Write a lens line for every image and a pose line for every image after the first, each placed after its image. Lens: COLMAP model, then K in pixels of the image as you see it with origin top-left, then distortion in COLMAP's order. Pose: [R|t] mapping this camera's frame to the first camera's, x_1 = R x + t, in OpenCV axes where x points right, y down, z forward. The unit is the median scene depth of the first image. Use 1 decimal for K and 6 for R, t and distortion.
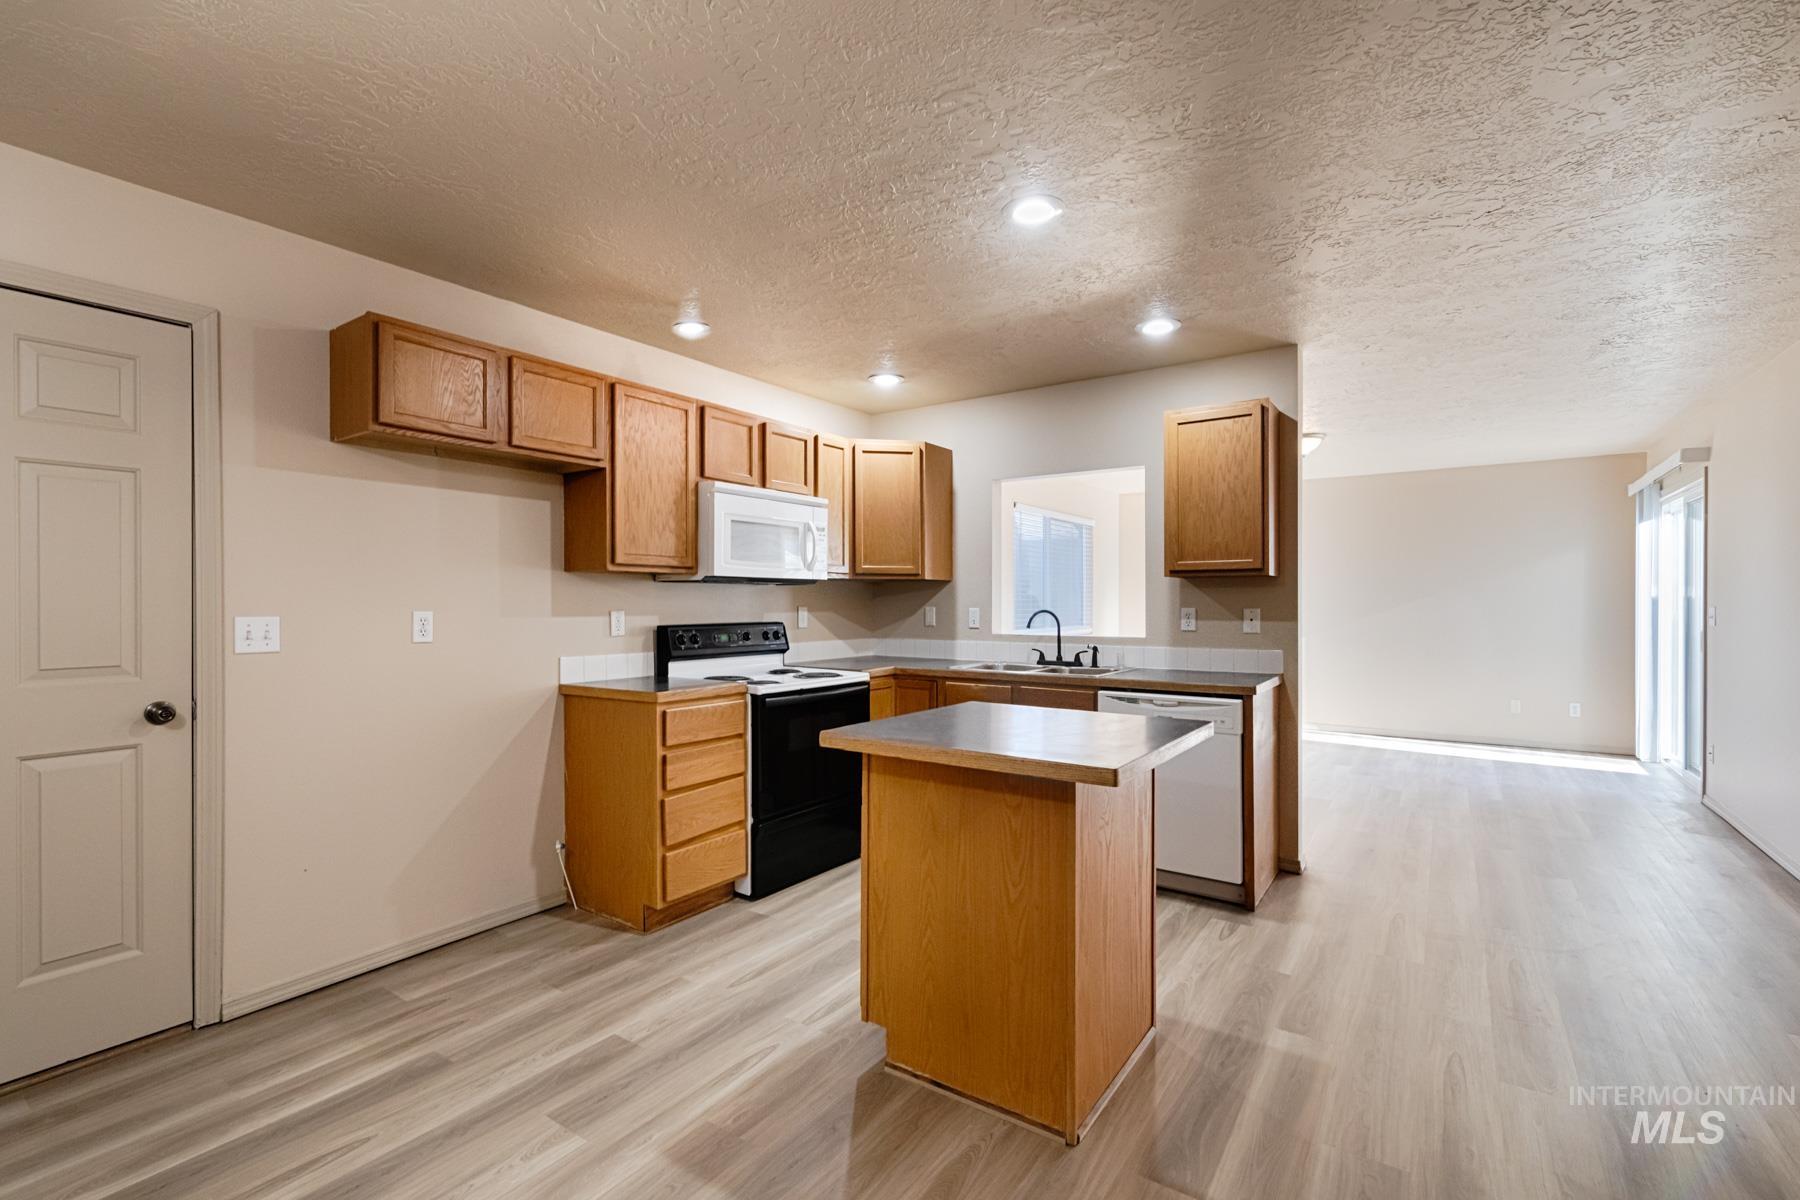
lens RADIAL K [[811.1, 0, 923.9], [0, 811.1, 600.0], [0, 0, 1]] dist [0.008224, 0.000056]
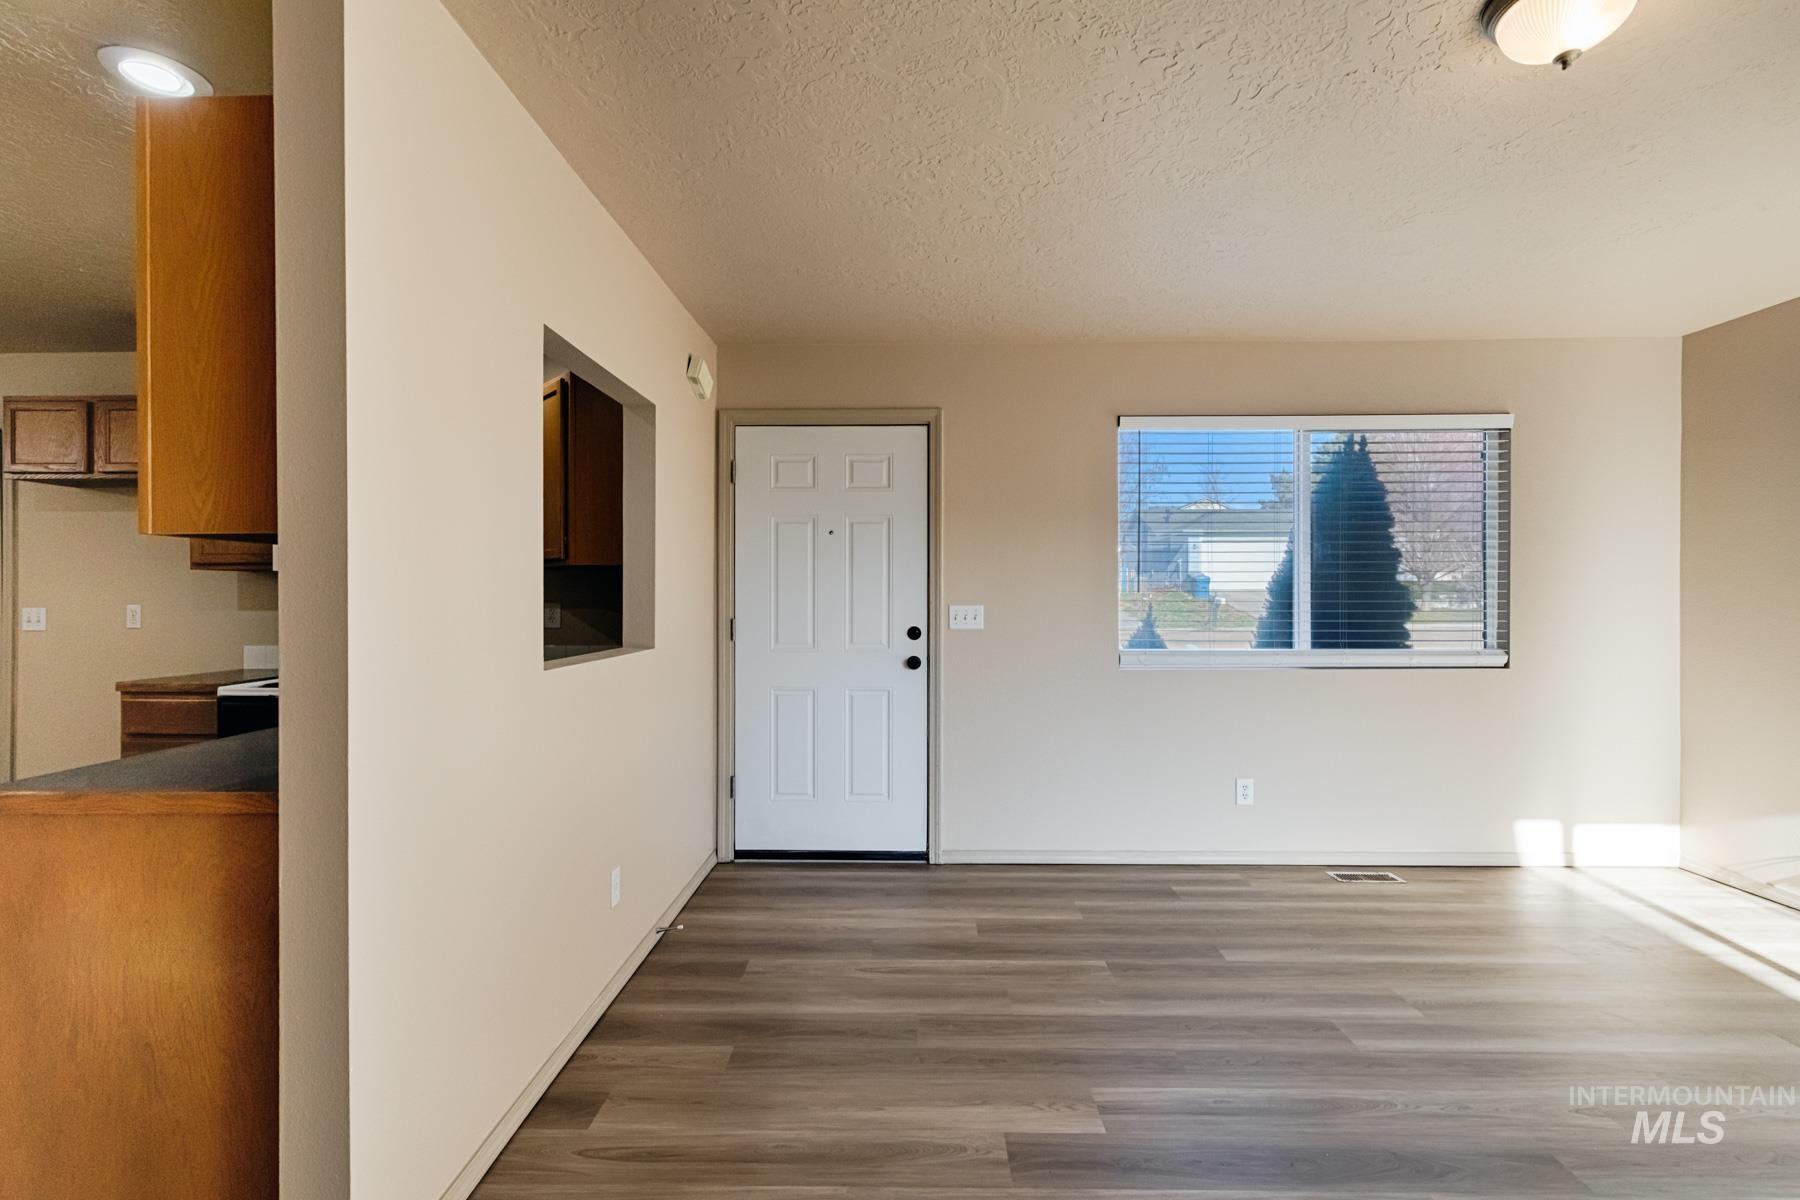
lens RADIAL K [[811.1, 0, 900.0], [0, 811.1, 599.1], [0, 0, 1]] dist [0.008224, 0.000056]
pose [[0.528130, 0.002101, -0.849161, 1.027607], [0.004225, 0.999978, 0.005102, 0.001894], [0.849153, -0.006283, 0.528110, 1.166928]]
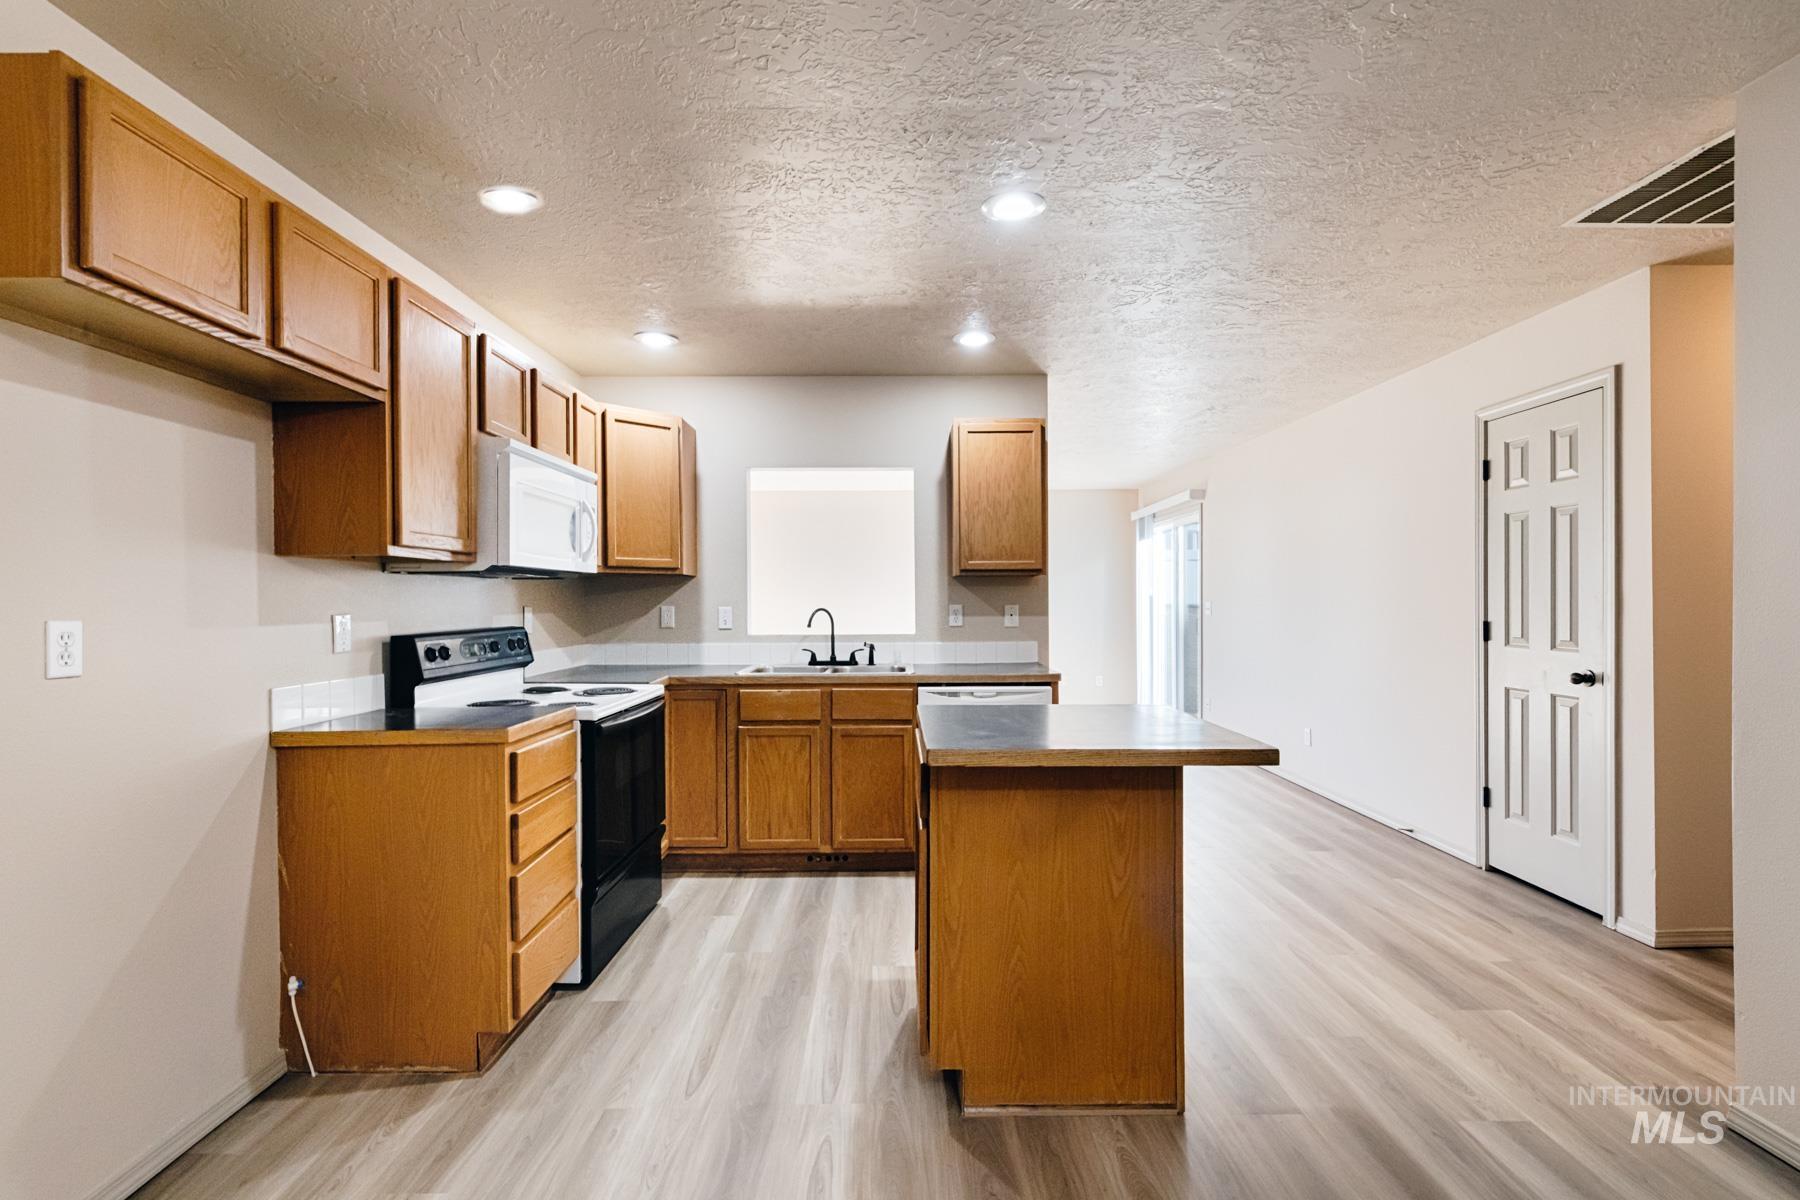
lens RADIAL K [[811.1, 0, 919.7], [0, 811.1, 598.3], [0, 0, 1]] dist [0.008224, 0.000056]
pose [[0.820324, -0.003276, 0.571889, -0.390244], [0.003541, 0.999994, 0.000648, 0.000483], [-0.571888, 0.001493, 0.820330, 0.182874]]
